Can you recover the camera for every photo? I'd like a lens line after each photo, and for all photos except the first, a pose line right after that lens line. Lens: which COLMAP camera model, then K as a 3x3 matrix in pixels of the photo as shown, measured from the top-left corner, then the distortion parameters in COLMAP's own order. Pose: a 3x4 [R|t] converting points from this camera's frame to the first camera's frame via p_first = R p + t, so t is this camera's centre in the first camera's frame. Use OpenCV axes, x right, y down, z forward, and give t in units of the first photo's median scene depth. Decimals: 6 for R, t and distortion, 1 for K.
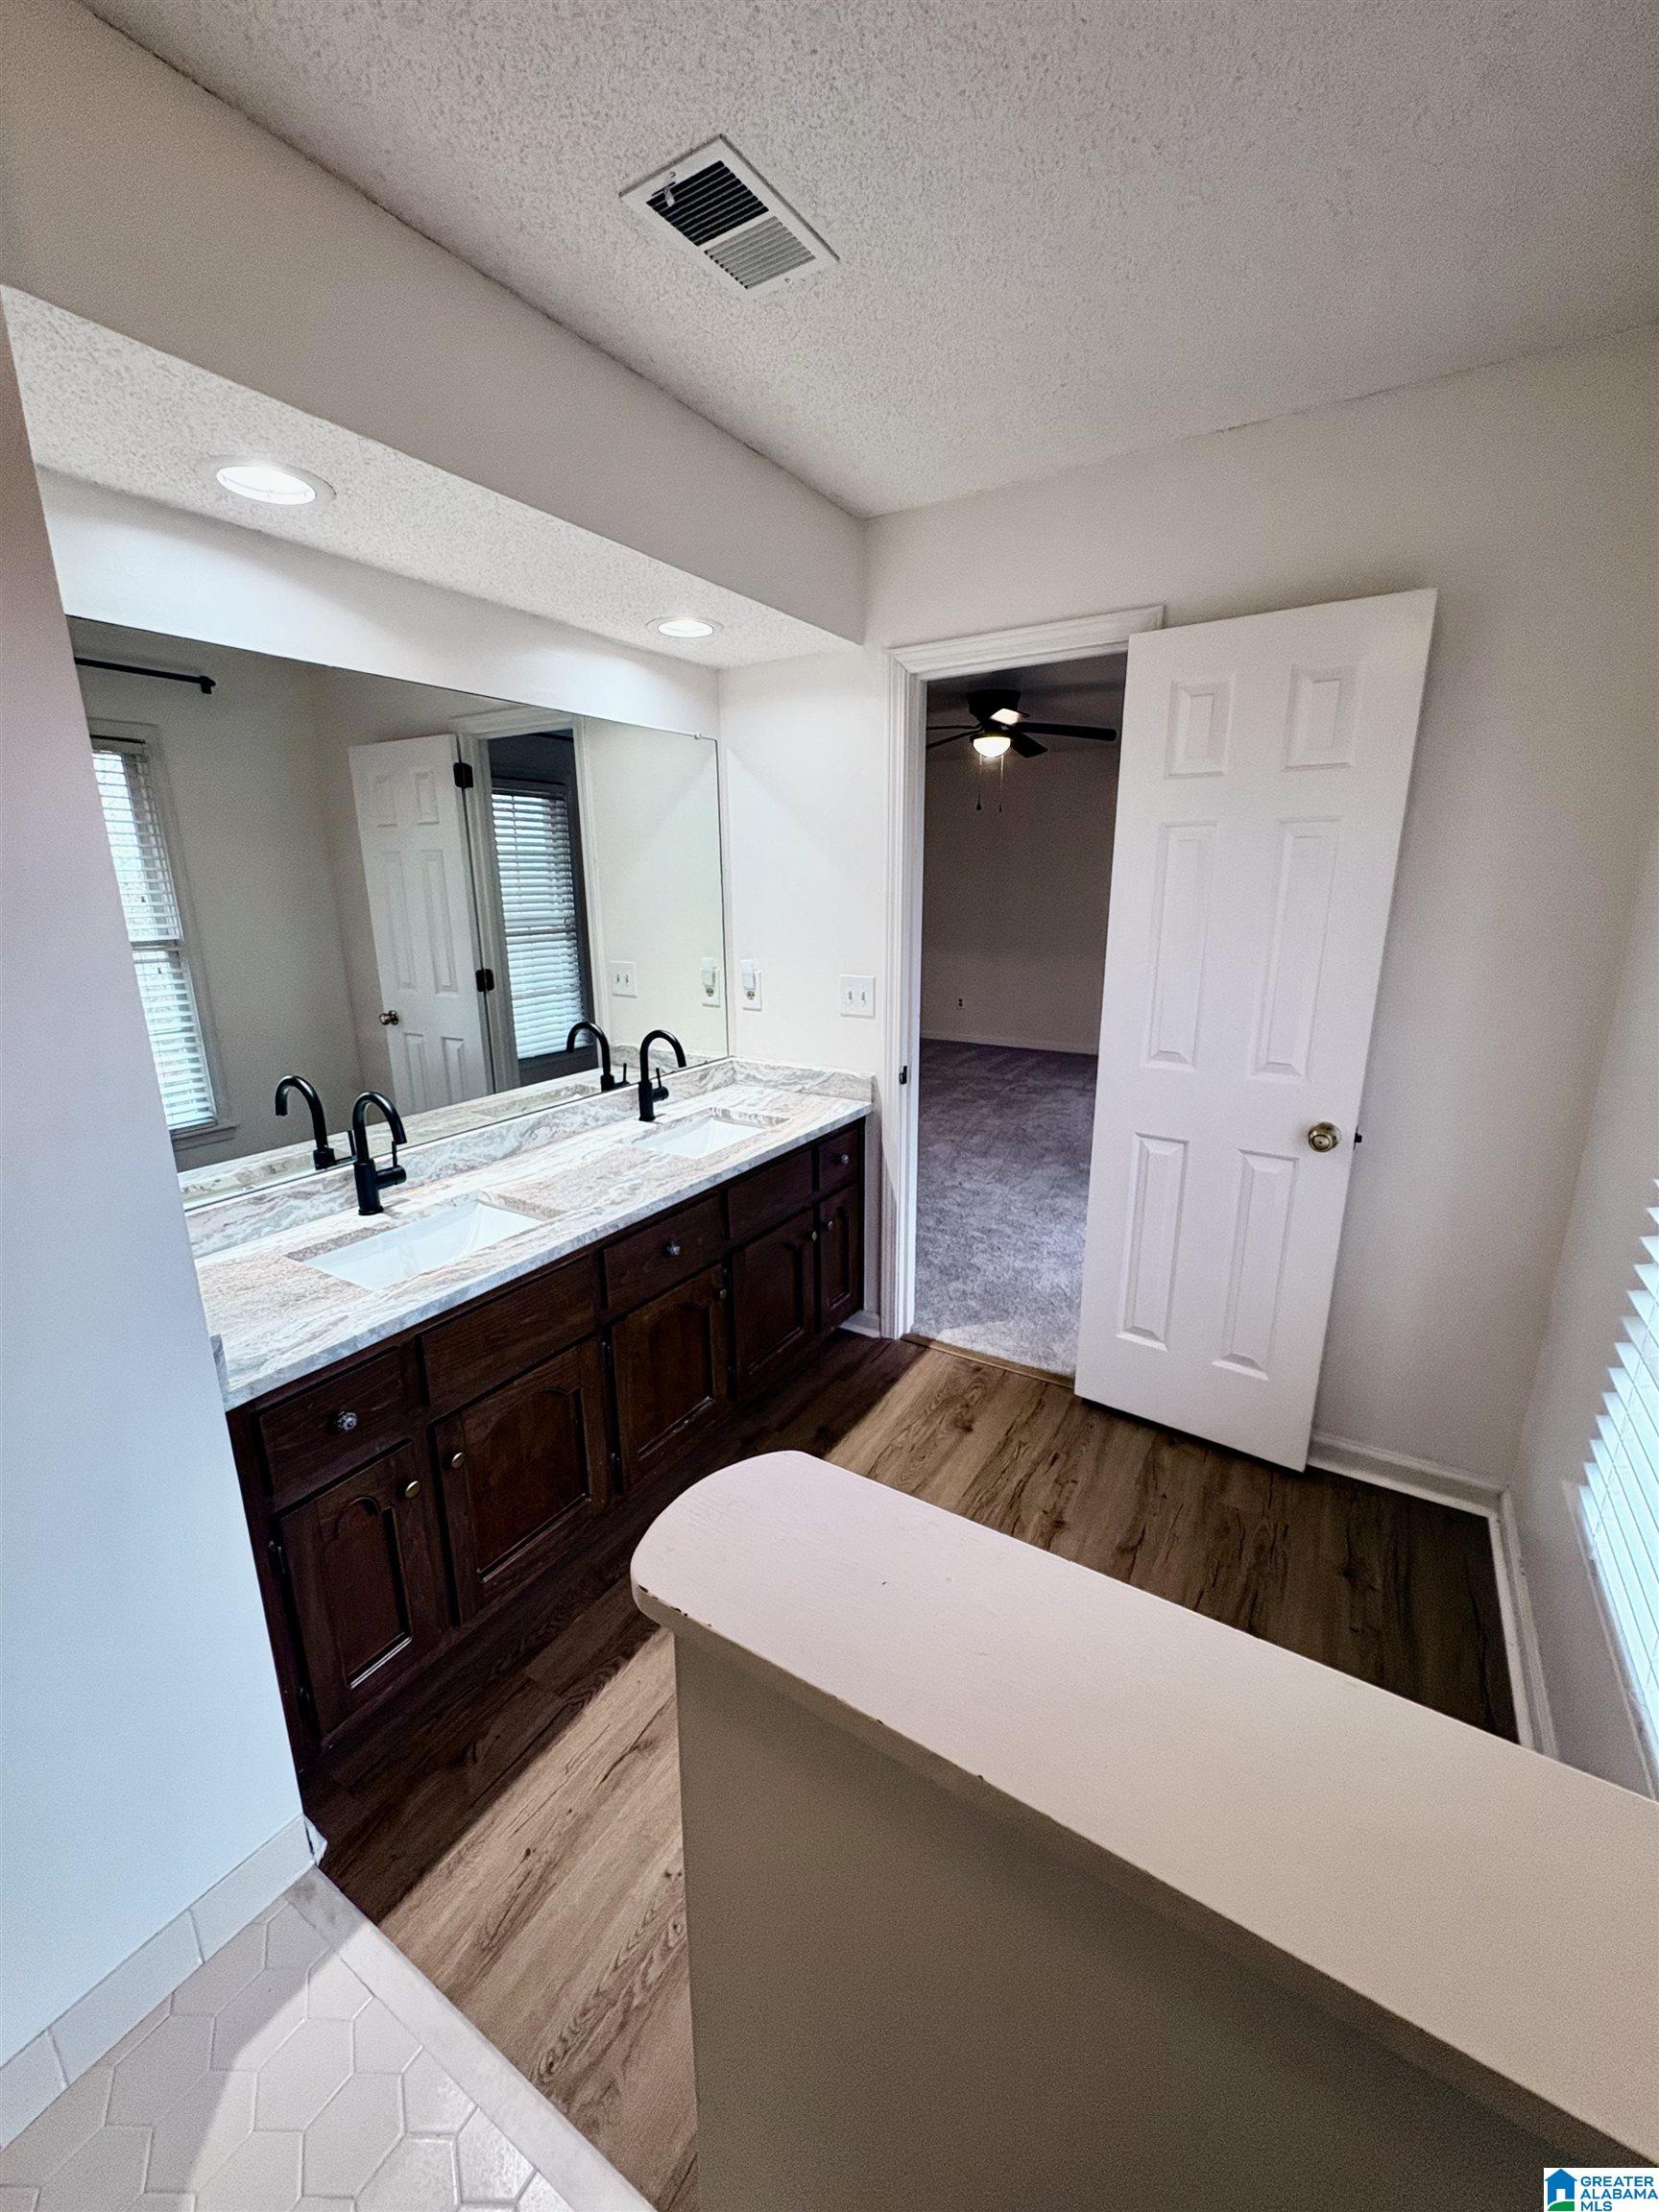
lens RADIAL K [[881.7, 0, 830.2], [0, 881.7, 1105.2], [0, 0, 1]] dist [-0.002667, 0.000548]
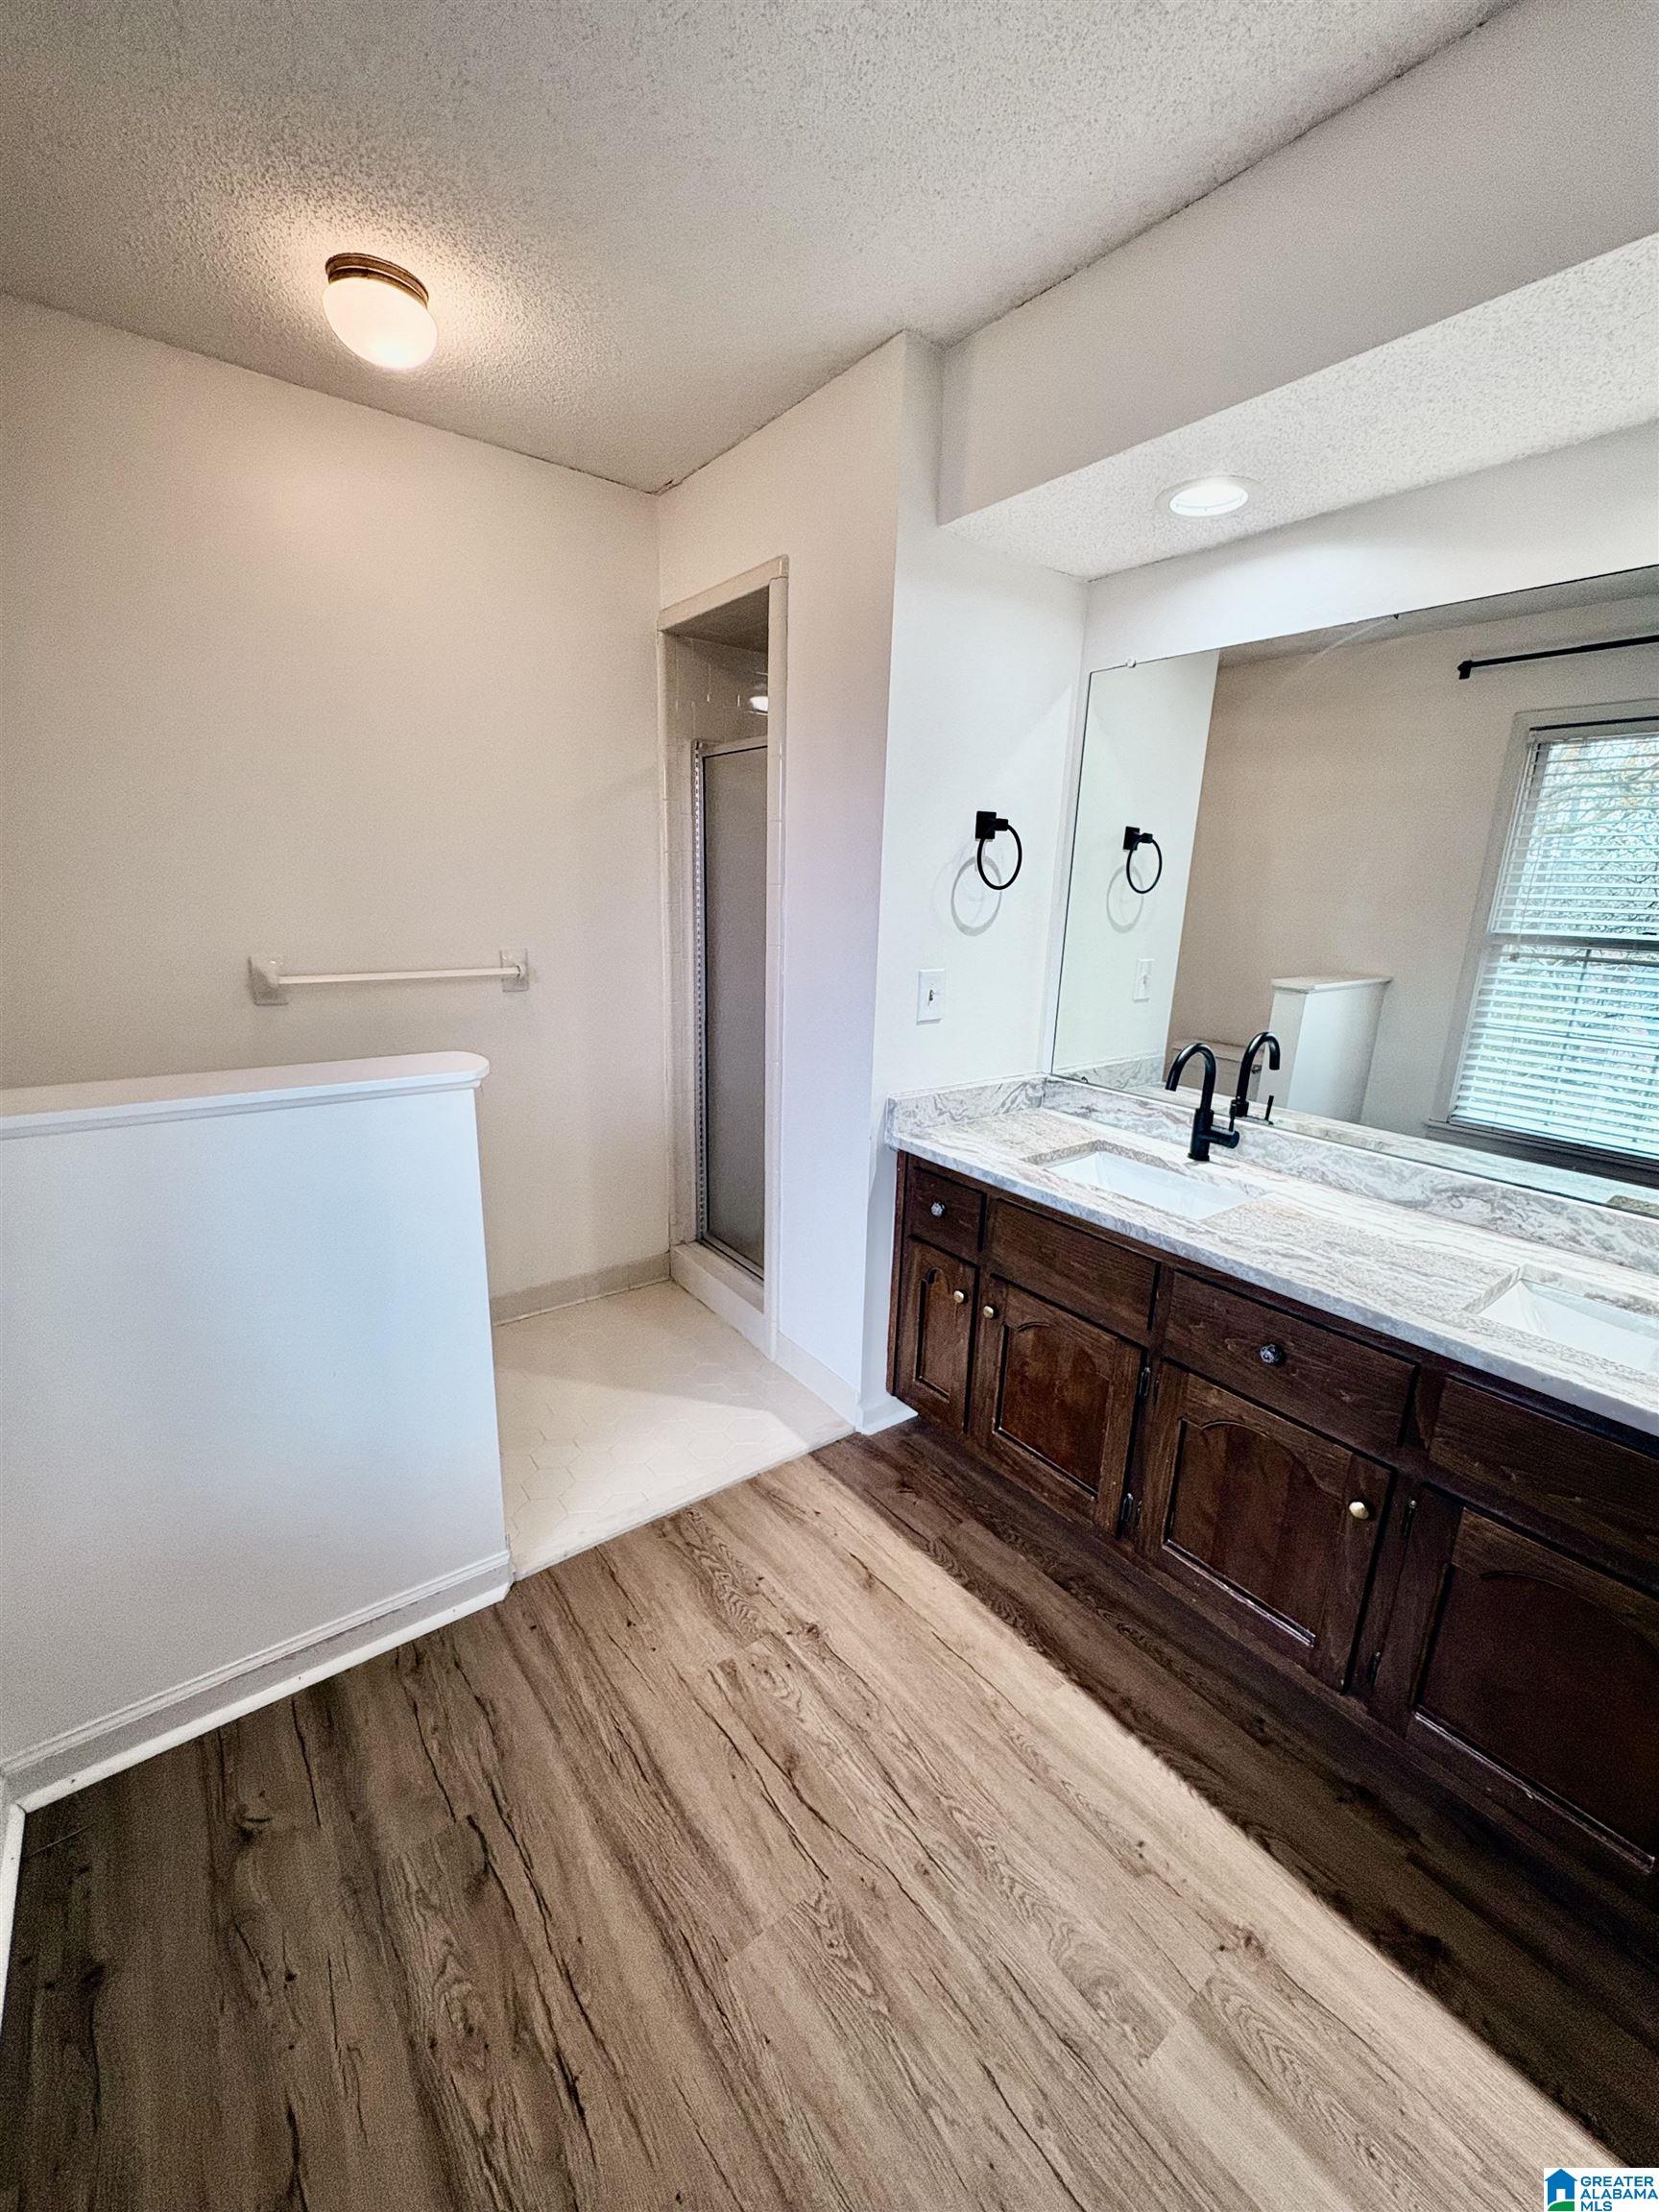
lens RADIAL K [[881.7, 0, 831.2], [0, 881.7, 1106.4], [0, 0, 1]] dist [-0.002667, 0.000548]
pose [[-0.360565, 0.228007, -0.904437, 0.617848], [-0.261446, 0.906085, 0.332651, -0.182692], [0.895343, 0.356403, -0.267091, 0.905668]]
